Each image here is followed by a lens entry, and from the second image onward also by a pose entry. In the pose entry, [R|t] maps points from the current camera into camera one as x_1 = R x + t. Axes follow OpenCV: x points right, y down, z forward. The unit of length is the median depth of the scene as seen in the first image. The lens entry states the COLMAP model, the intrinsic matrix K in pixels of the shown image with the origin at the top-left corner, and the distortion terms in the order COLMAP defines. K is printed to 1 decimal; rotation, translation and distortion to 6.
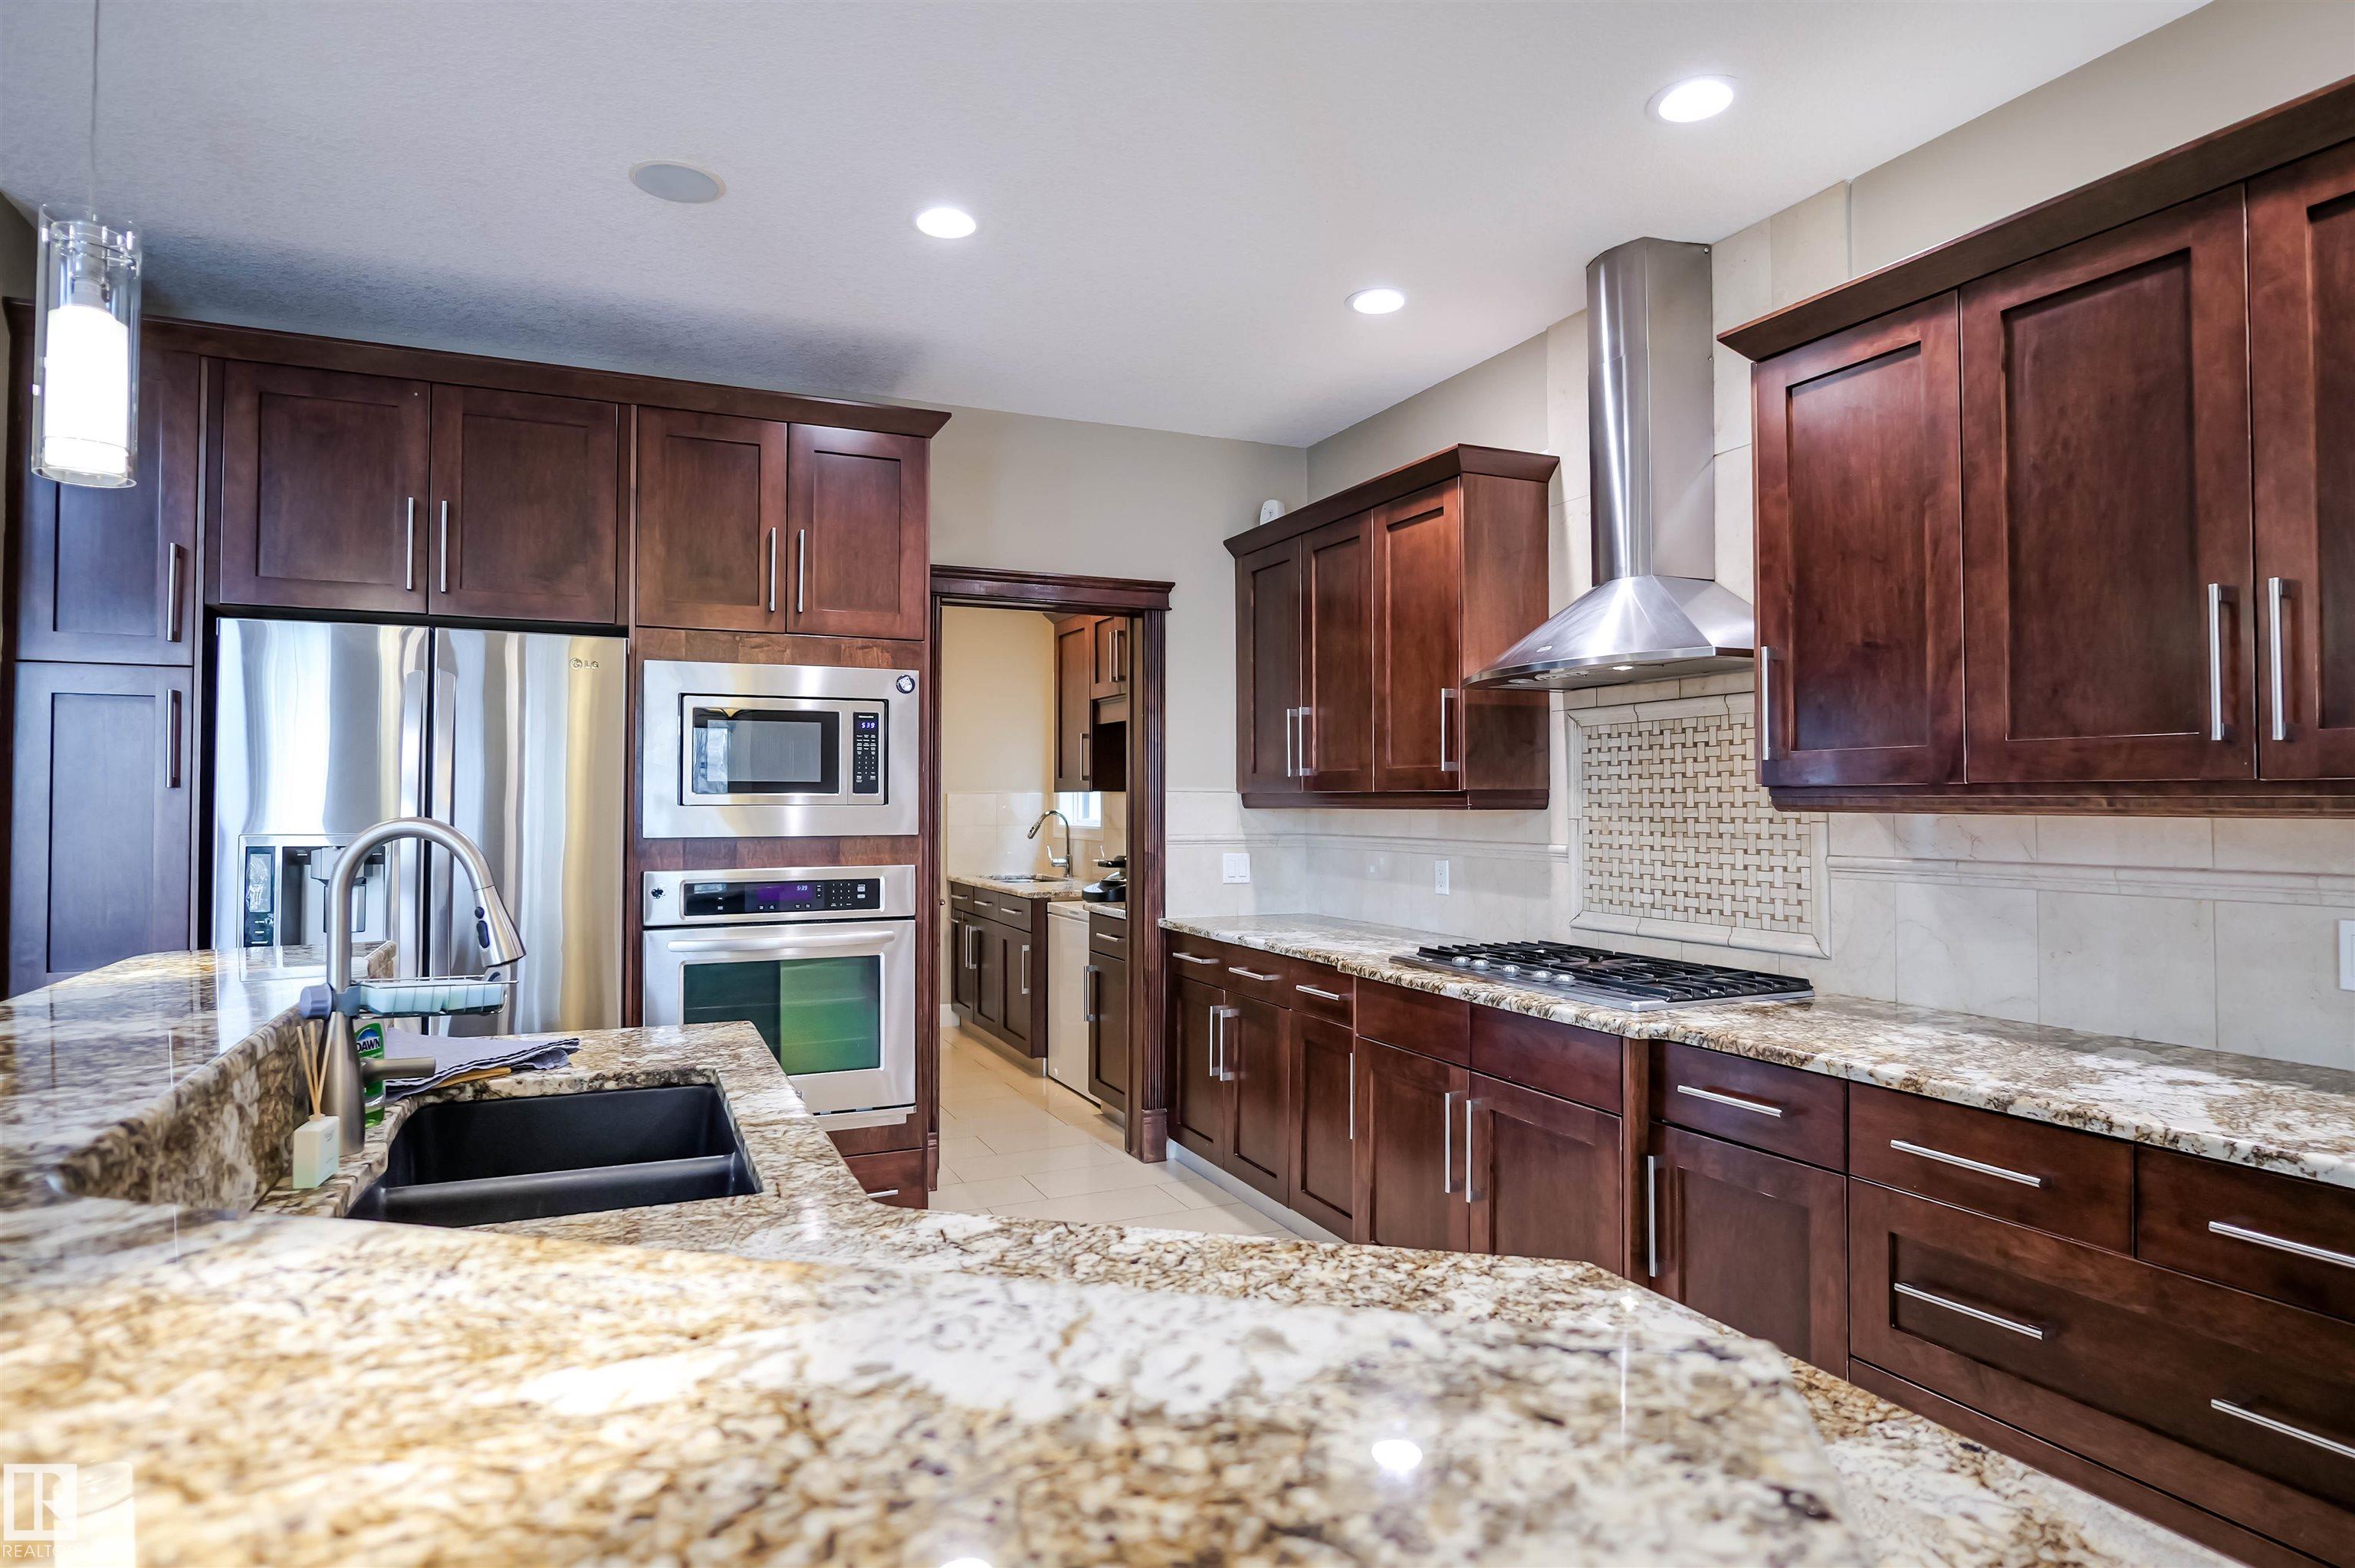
lens RADIAL K [[1273.2, 0, 1197.1], [0, 1273.2, 779.5], [0, 0, 1]] dist [-0.009125, 0.000593]
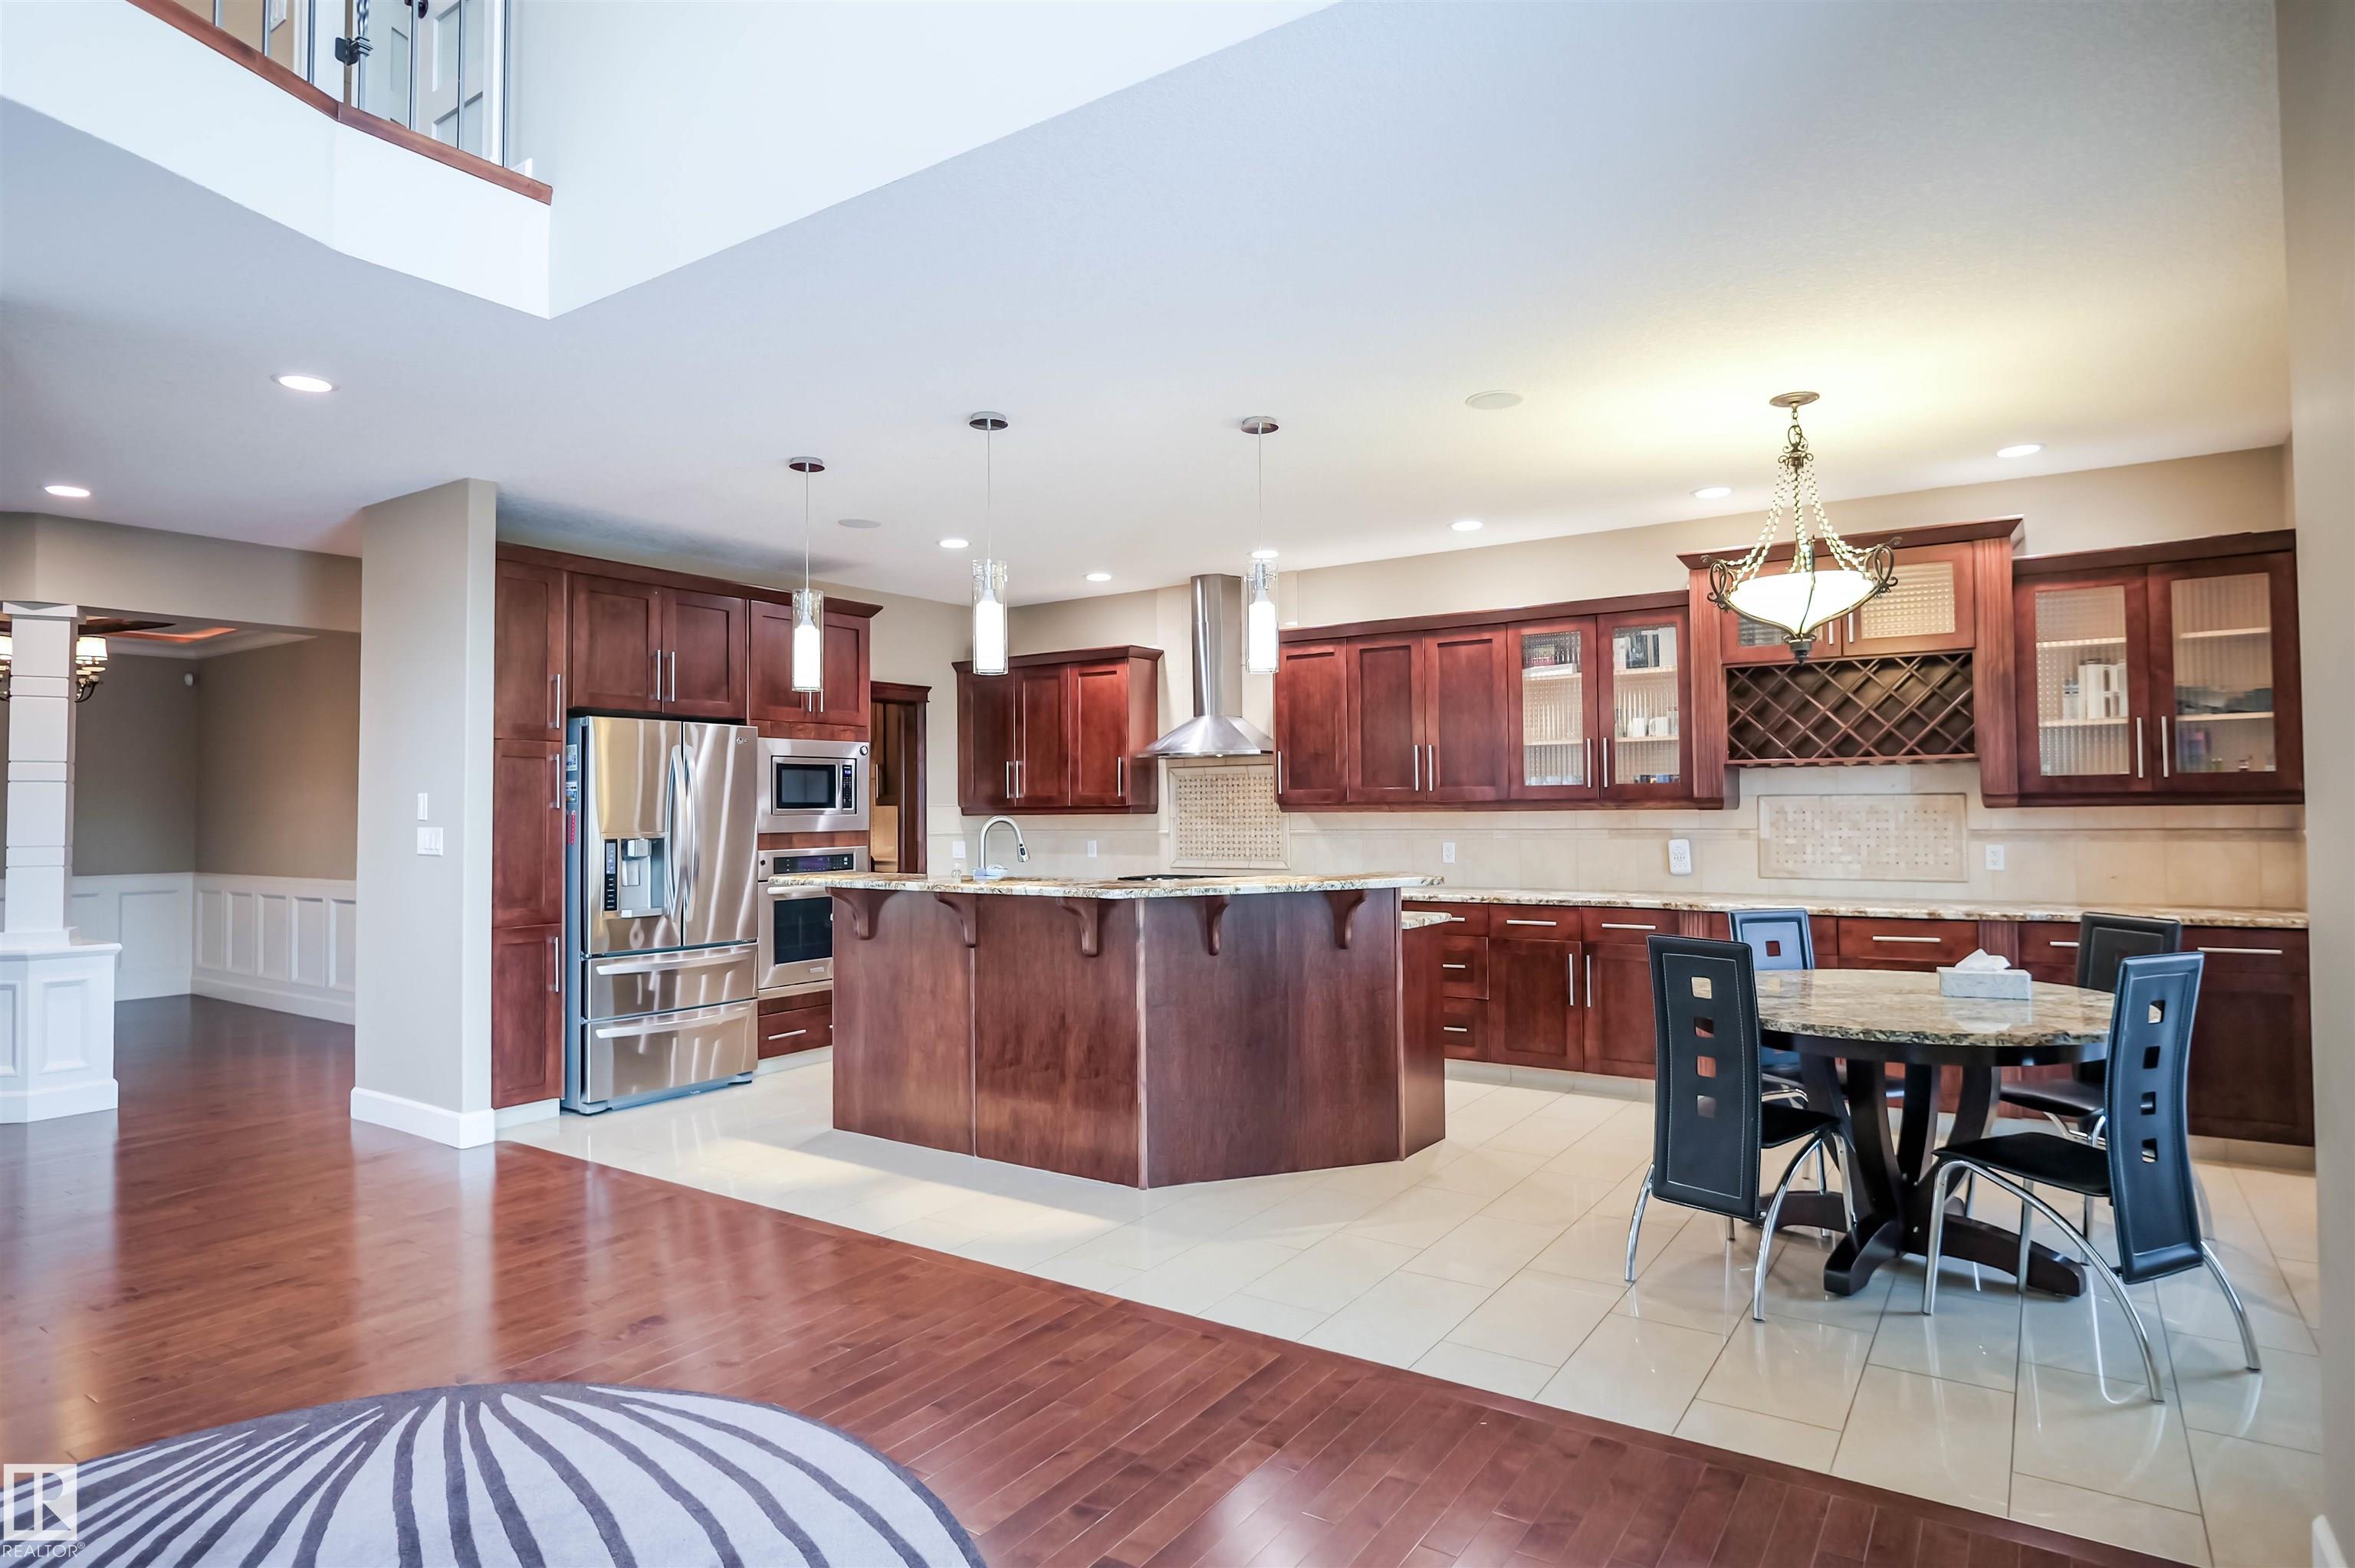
lens RADIAL K [[1273.2, 0, 1157.0], [0, 1273.2, 782.3], [0, 0, 1]] dist [-0.009125, 0.000593]
pose [[0.861123, 0.004715, 0.508374, -0.841621], [-0.000545, 0.999965, -0.008352, -0.011990], [-0.508396, 0.006915, 0.861096, -0.873965]]
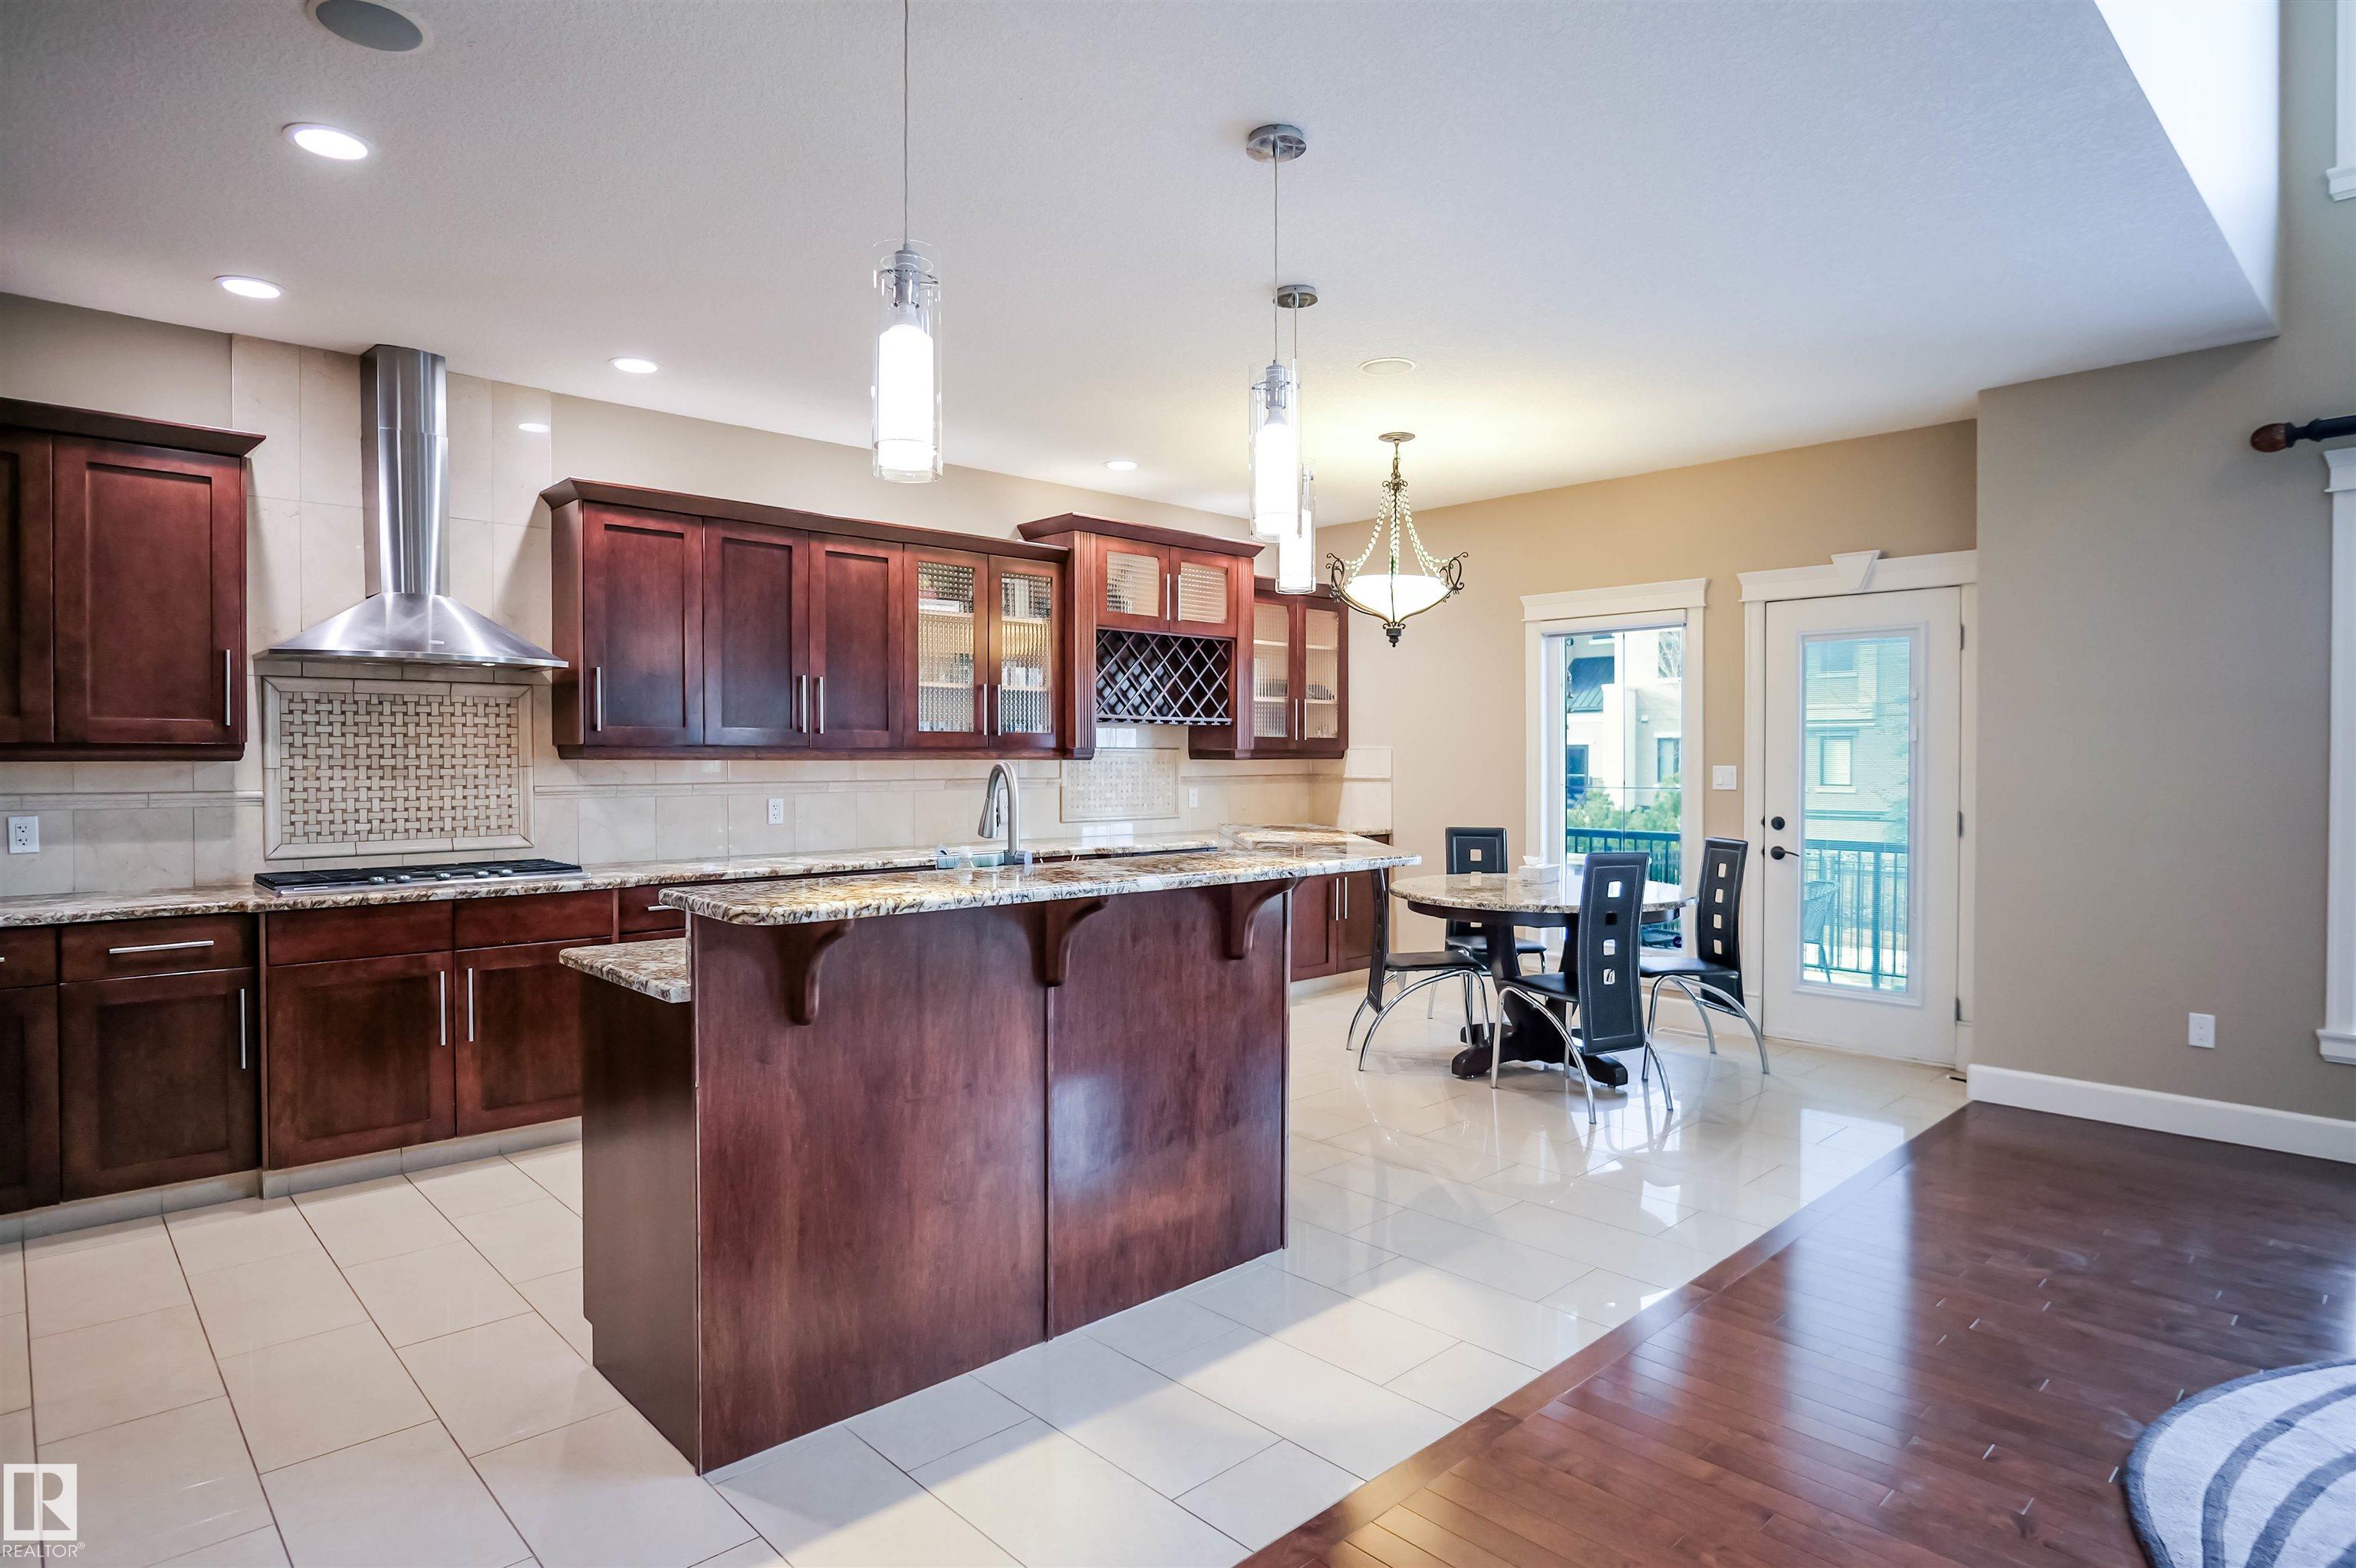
lens RADIAL K [[1273.8, 0, 1192.1], [0, 1273.8, 769.5], [0, 0, 1]] dist [-0.009125, 0.000593]
pose [[-0.312319, -0.008490, 0.949939, -1.099531], [-0.016335, 0.999860, 0.003565, 0.013840], [-0.949837, -0.014404, -0.312414, 0.557952]]
